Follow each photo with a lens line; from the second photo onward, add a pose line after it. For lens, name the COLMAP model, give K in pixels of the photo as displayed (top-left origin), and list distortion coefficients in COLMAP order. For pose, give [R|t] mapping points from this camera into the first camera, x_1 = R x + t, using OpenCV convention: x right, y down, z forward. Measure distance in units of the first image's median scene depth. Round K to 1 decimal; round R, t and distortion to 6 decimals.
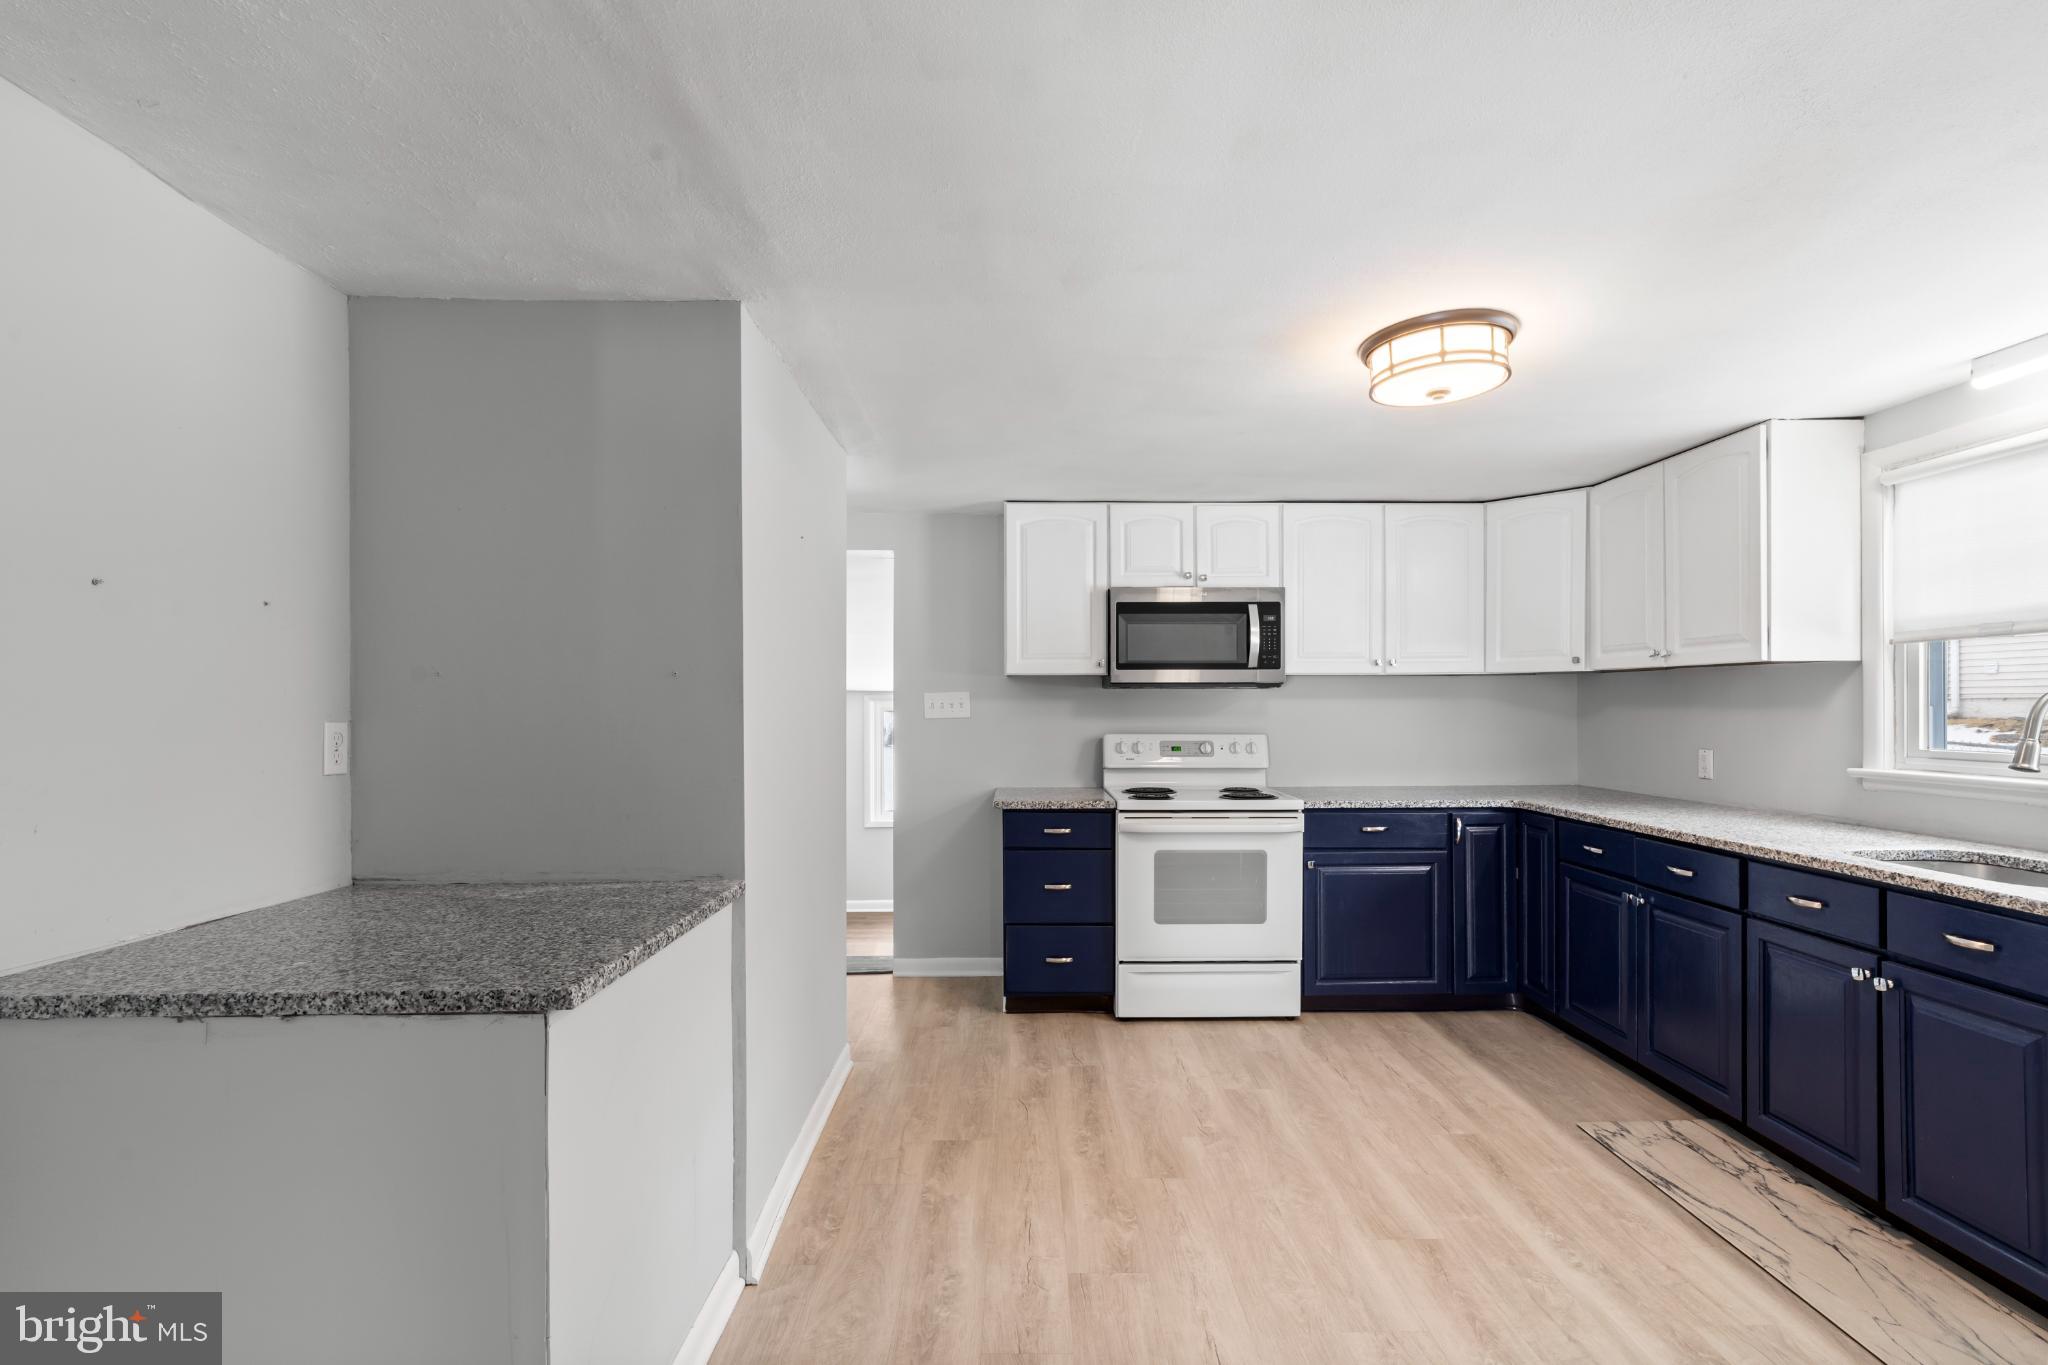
lens RADIAL K [[939.1, 0, 1027.2], [0, 939.1, 696.6], [0, 0, 1]] dist [-0.010103, 0.003583]
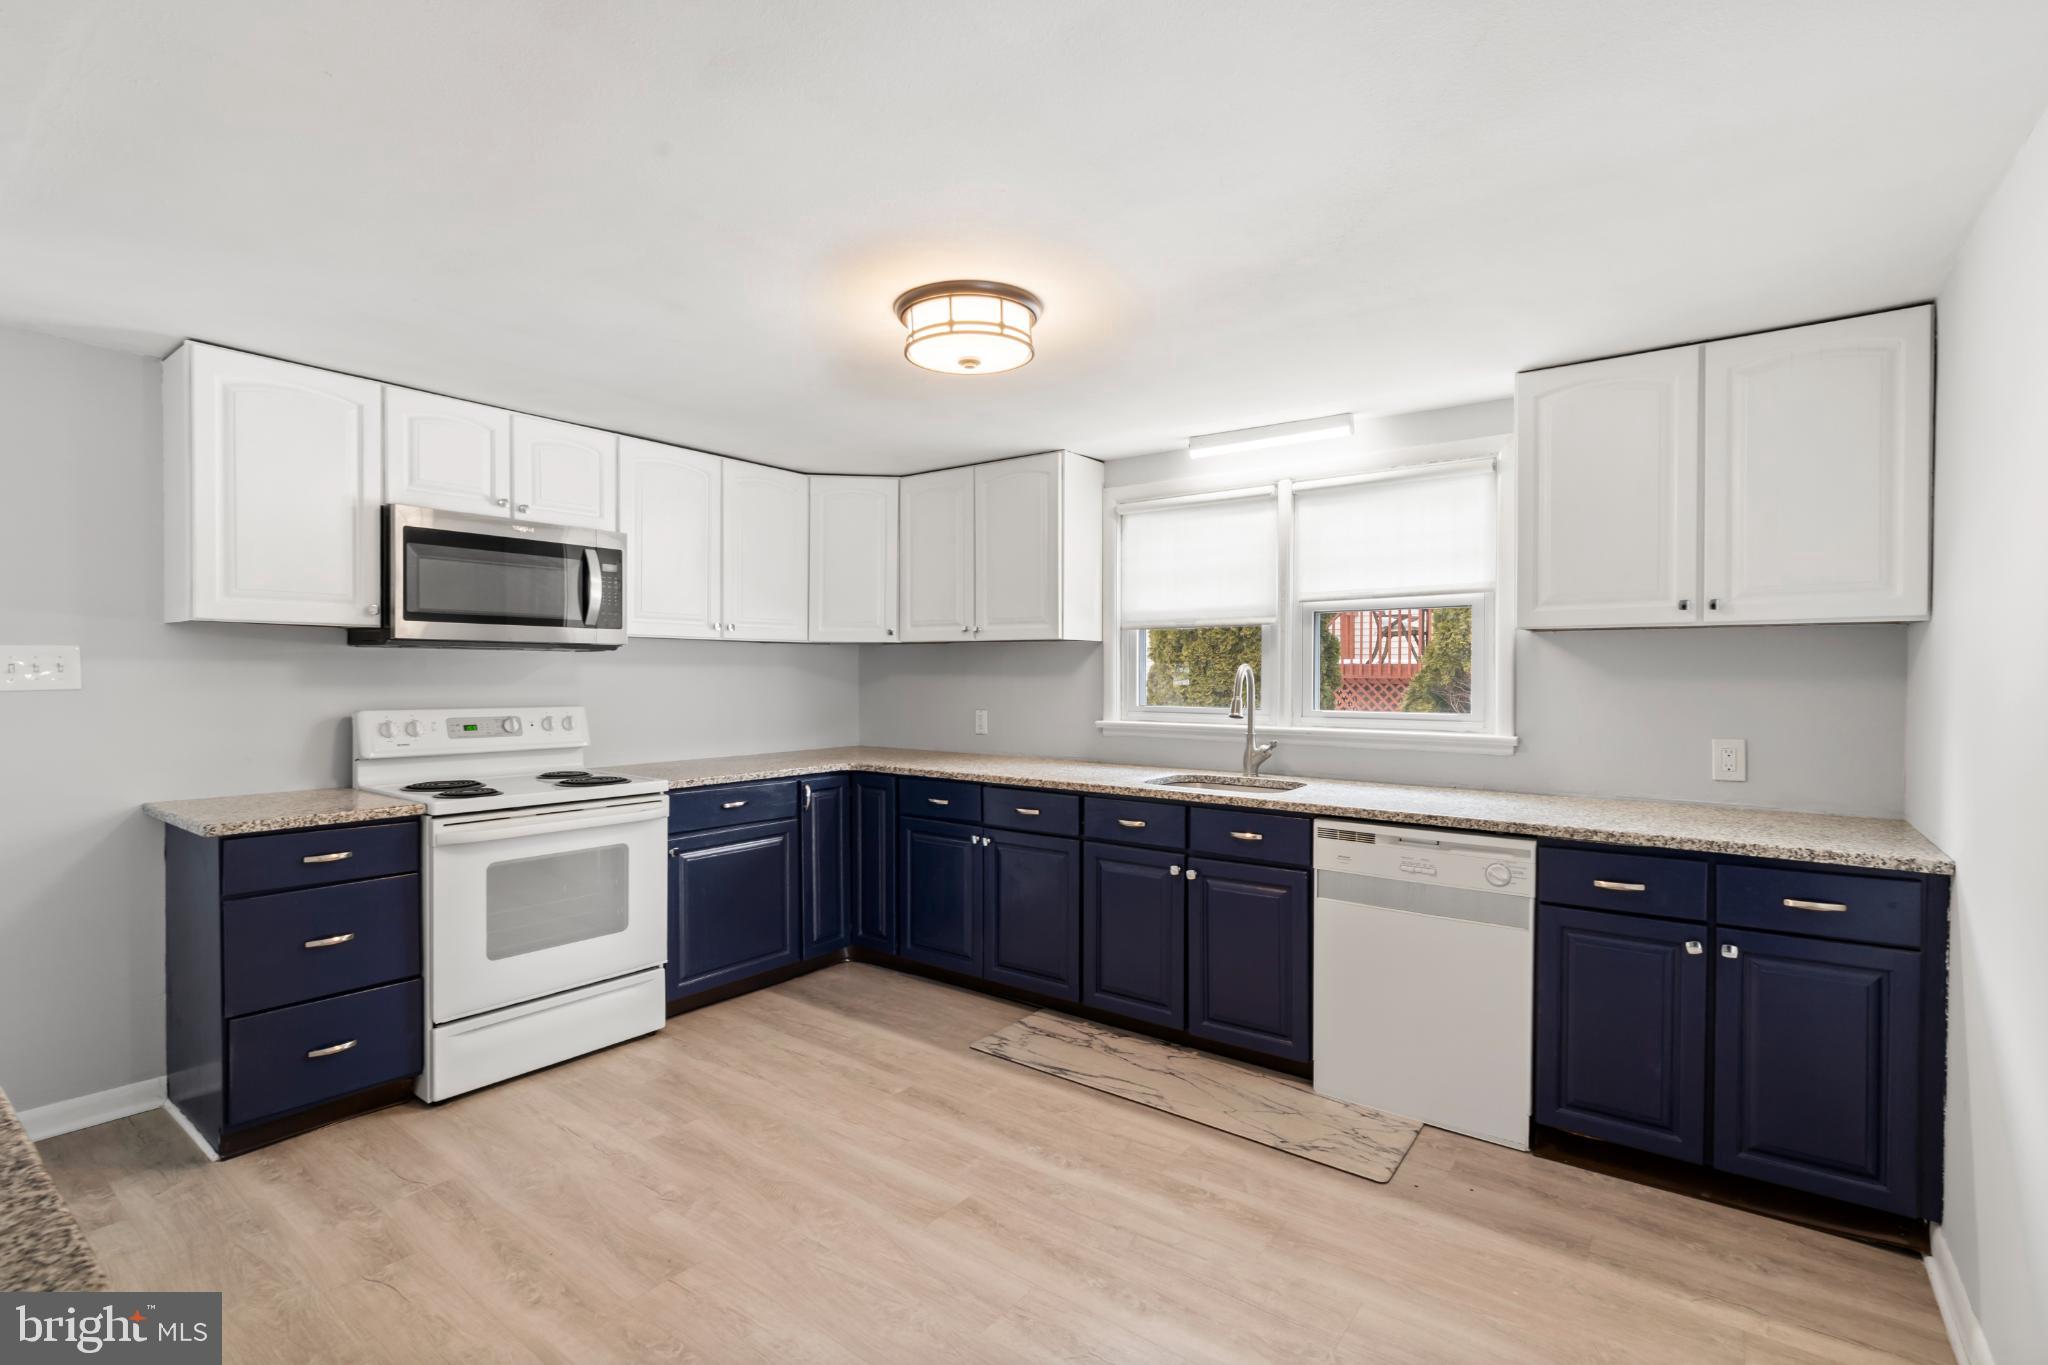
lens RADIAL K [[939.1, 0, 1025.7], [0, 939.1, 679.1], [0, 0, 1]] dist [-0.010103, 0.003583]
pose [[0.601841, 0.000030, 0.798616, -0.231576], [-0.012269, 0.999882, 0.009208, 0.004613], [-0.798521, -0.015340, 0.601771, 0.237997]]
